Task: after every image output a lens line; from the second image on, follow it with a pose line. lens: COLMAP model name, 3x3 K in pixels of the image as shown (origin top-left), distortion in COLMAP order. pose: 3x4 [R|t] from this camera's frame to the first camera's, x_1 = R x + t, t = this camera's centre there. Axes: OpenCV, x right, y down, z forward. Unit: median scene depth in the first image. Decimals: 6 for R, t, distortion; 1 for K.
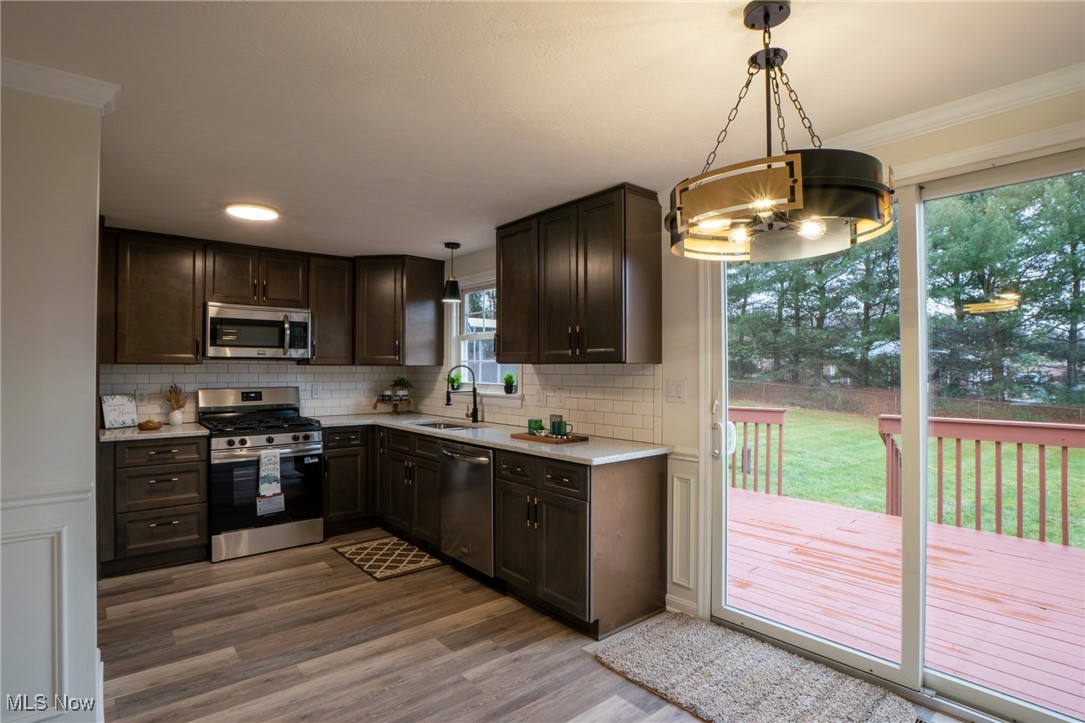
lens RADIAL K [[558.9, 0, 520.5], [0, 558.9, 367.5], [0, 0, 1]] dist [-0.025839, 0.001757]
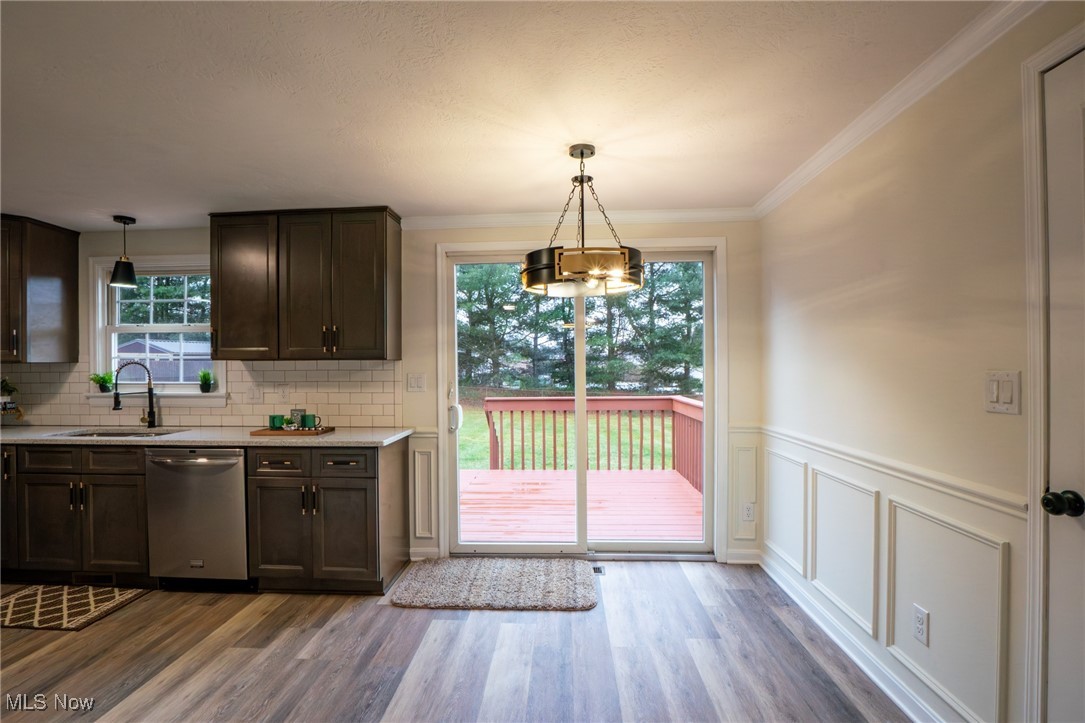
lens RADIAL K [[545.1, 0, 539.7], [0, 545.1, 369.3], [0, 0, 1]] dist [-0.023328, 0.001797]
pose [[0.672478, -0.011469, 0.740028, -0.338877], [0.005024, 0.999928, 0.010931, 0.001265], [-0.740100, -0.003633, 0.672487, -0.011068]]
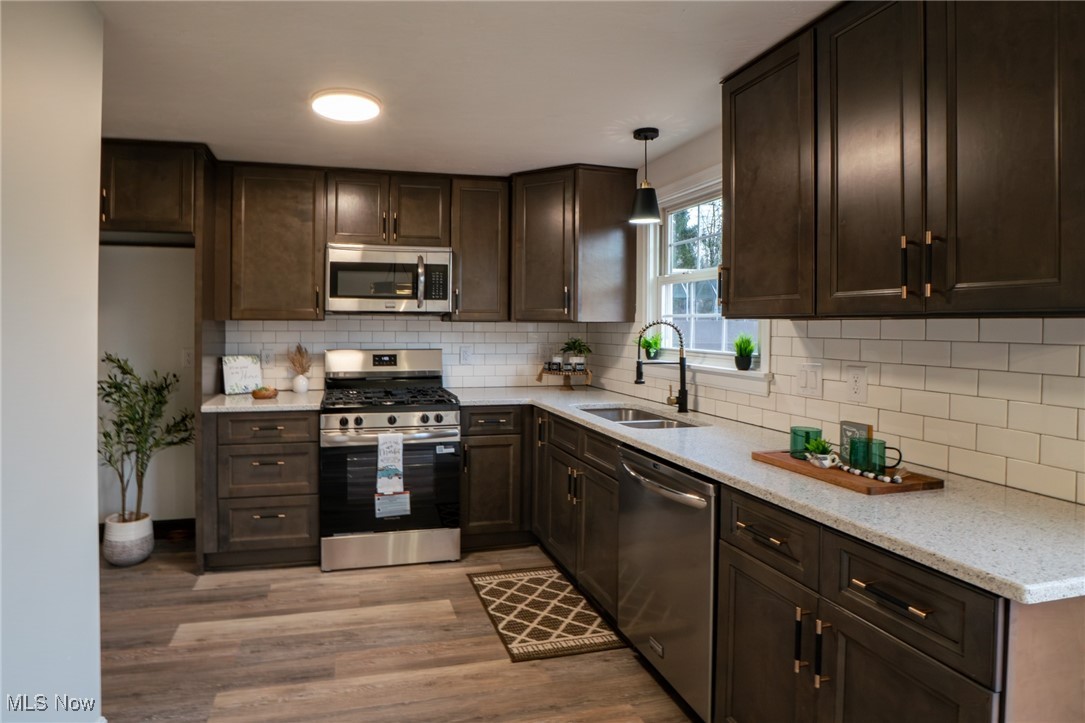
lens RADIAL K [[572.4, 0, 452.6], [0, 572.4, 332.4], [0, 0, 1]] dist [-0.030699, 0.001227]
pose [[0.889815, 0.008602, -0.456241, -0.023176], [-0.002814, 0.999907, 0.013364, 0.000236], [0.456313, -0.010608, 0.889756, 0.359675]]
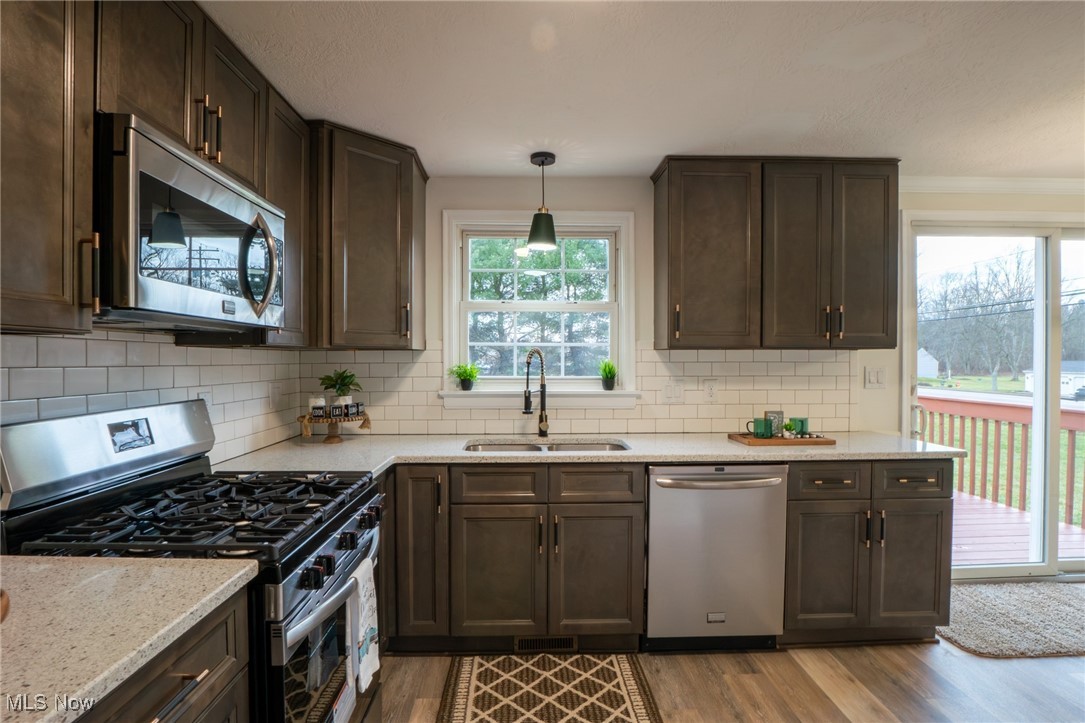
lens RADIAL K [[557.6, 0, 545.7], [0, 557.6, 370.7], [0, 0, 1]] dist [-0.034735, 0.000052]
pose [[0.602983, -0.019795, 0.797508, -0.696026], [0.000116, 0.999694, 0.024726, 0.004869], [-0.797754, -0.014816, 0.602801, 0.691567]]
